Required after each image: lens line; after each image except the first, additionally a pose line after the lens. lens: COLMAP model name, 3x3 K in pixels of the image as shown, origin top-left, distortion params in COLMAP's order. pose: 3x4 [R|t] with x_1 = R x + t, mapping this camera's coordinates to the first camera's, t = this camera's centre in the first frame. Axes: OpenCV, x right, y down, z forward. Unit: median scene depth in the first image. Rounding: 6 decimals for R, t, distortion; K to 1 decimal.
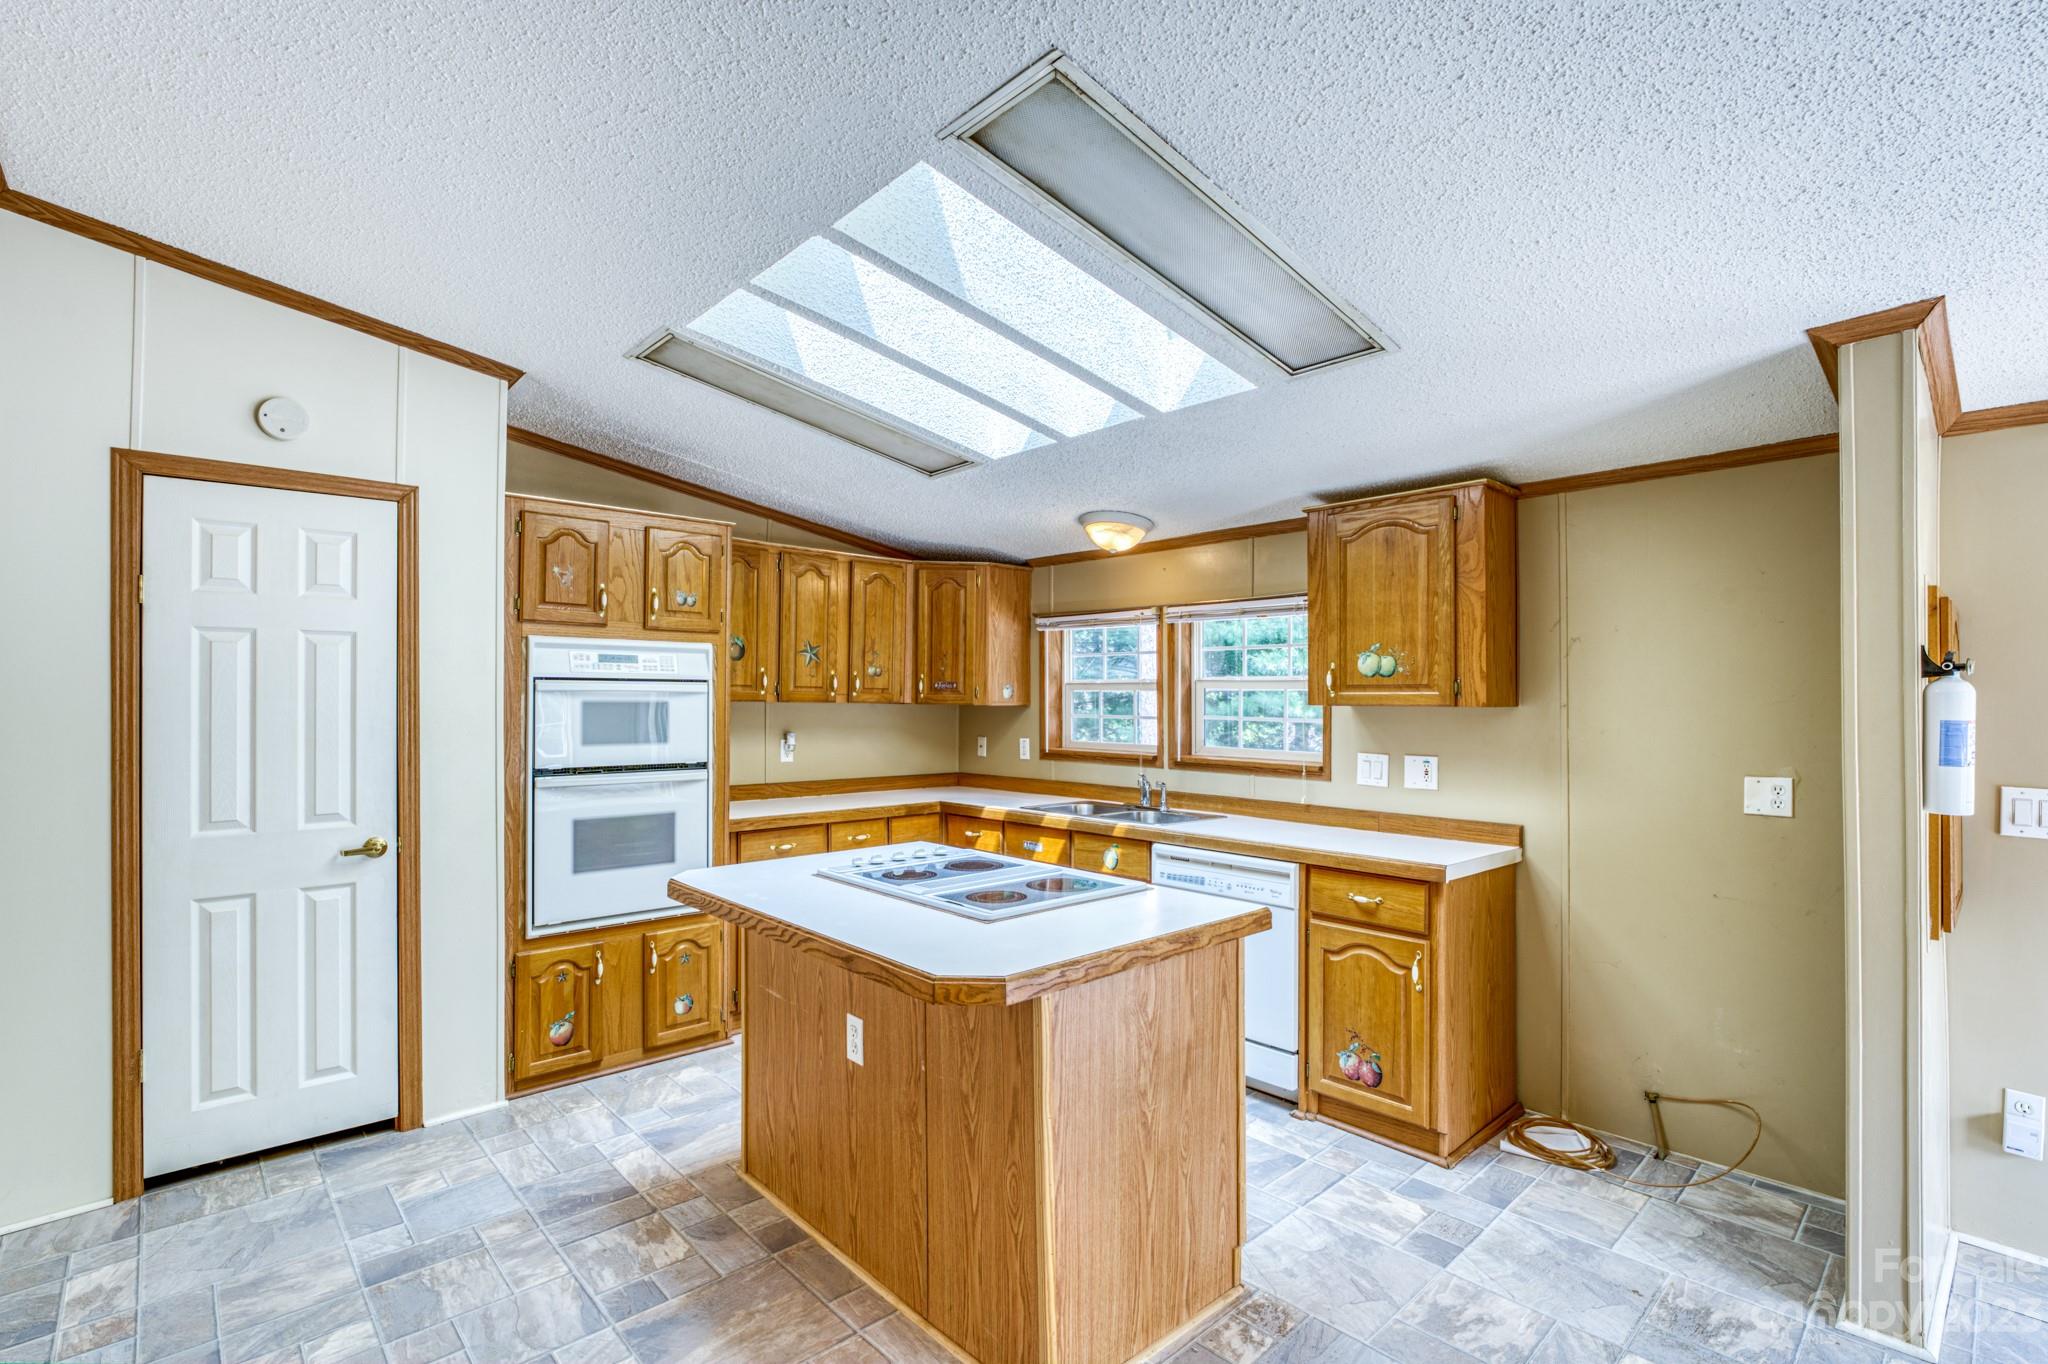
lens RADIAL K [[935.6, 0, 1024.6], [0, 935.6, 687.4], [0, 0, 1]] dist [-0.019148, 0.004256]
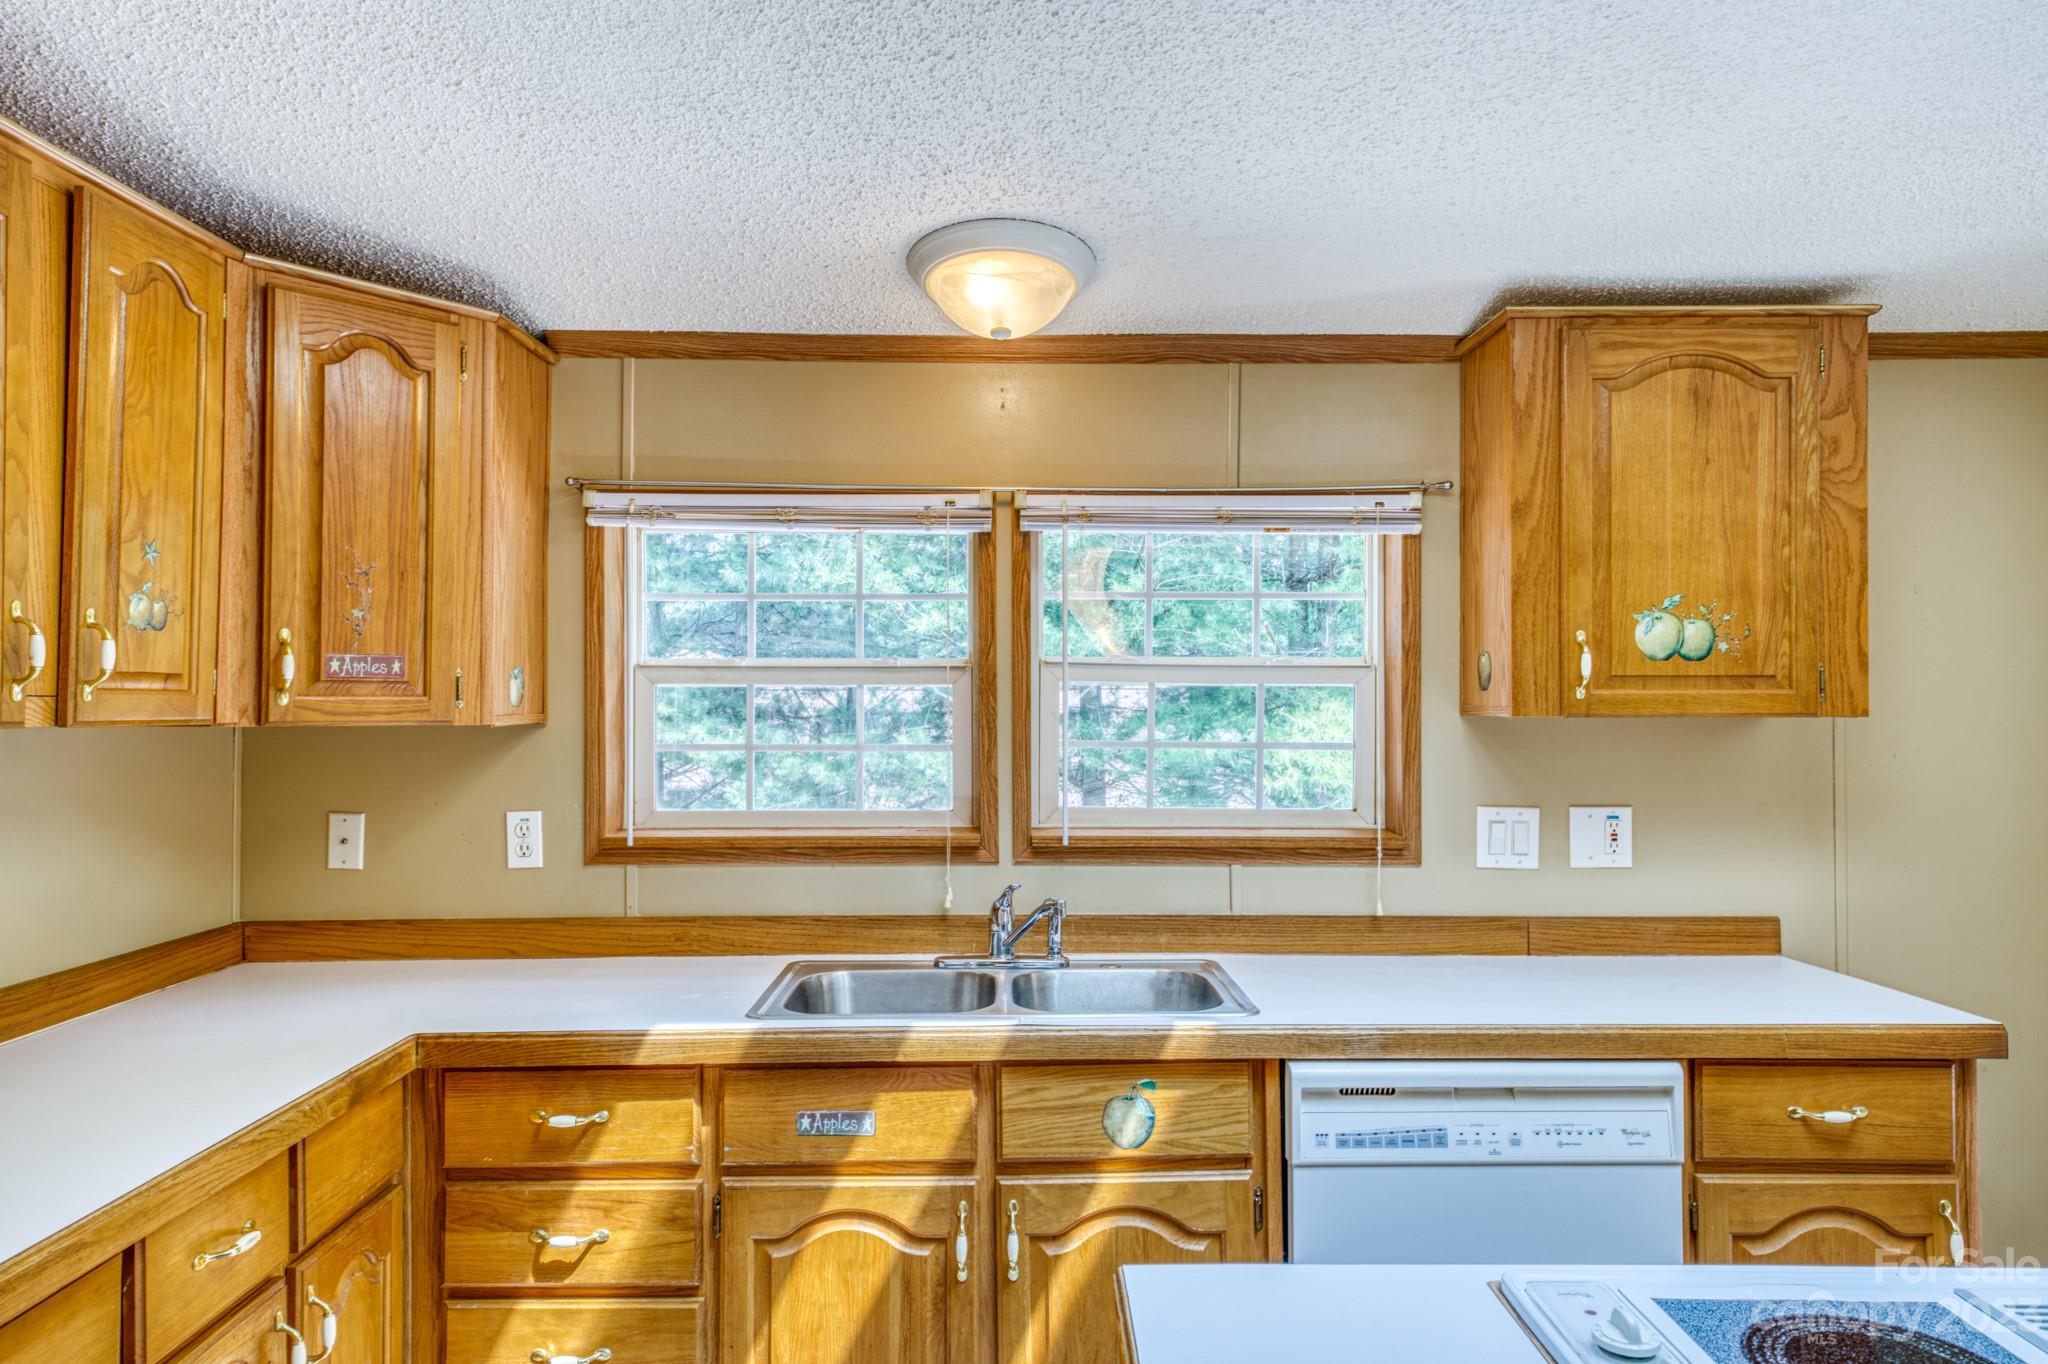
lens RADIAL K [[1329.9, 0, 1023.4], [0, 1329.9, 687.0], [0, 0, 1]] dist [0.020272, 0.002230]
pose [[0.671772, 0.001700, 0.740756, -0.415286], [-0.006037, 0.999977, 0.003180, 0.003368], [-0.740733, -0.006608, 0.671767, 0.796298]]
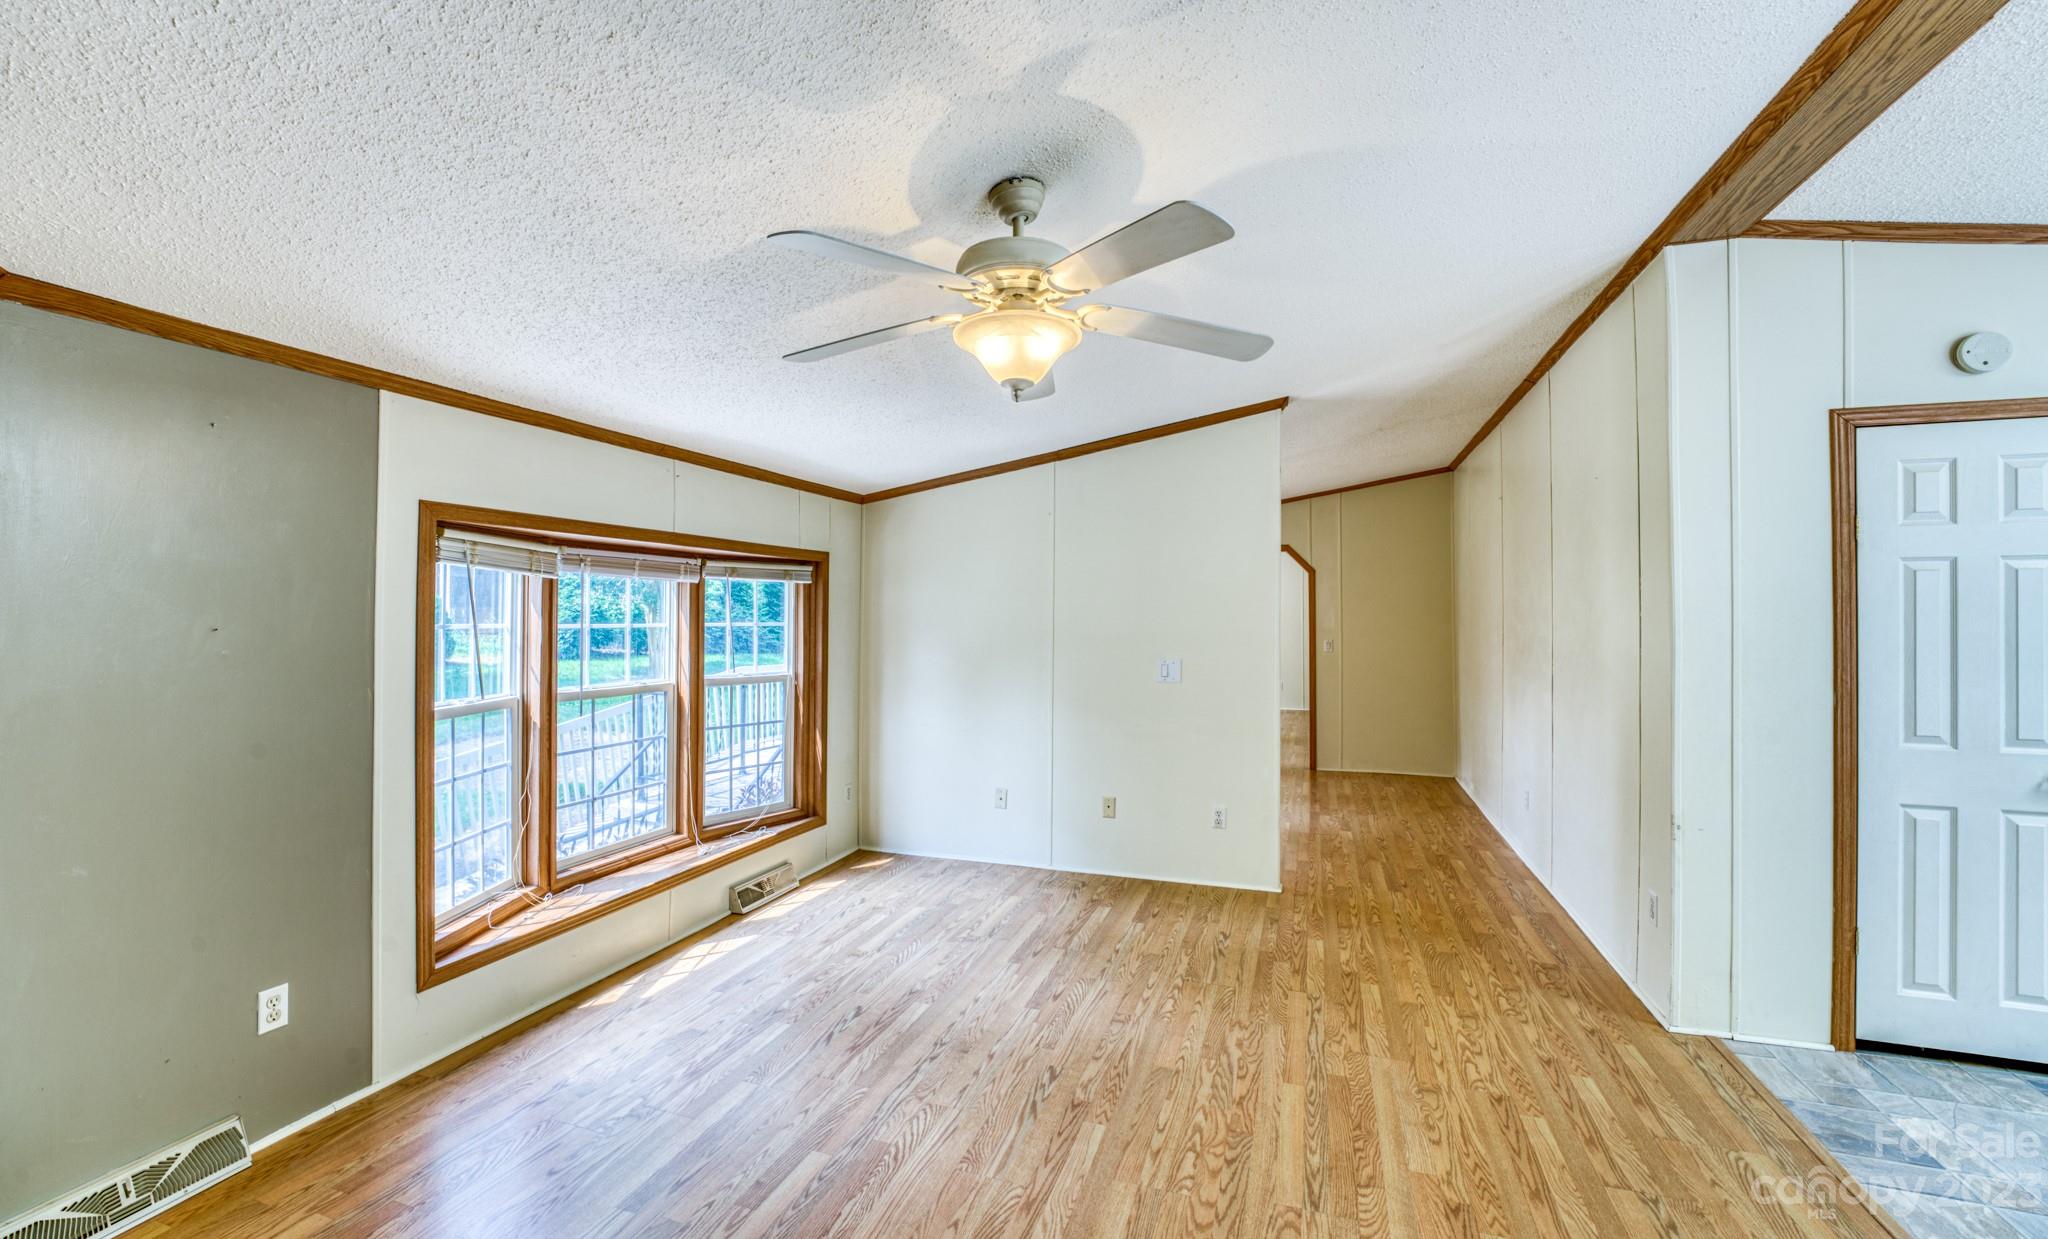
lens RADIAL K [[833.9, 0, 1022.1], [0, 833.9, 610.3], [0, 0, 1]] dist [-0.030677, 0.004327]
pose [[0.464916, -0.003773, -0.885347, -0.447050], [0.006298, 0.999980, -0.000955, -0.007330], [0.885333, -0.005131, 0.464930, -0.320669]]
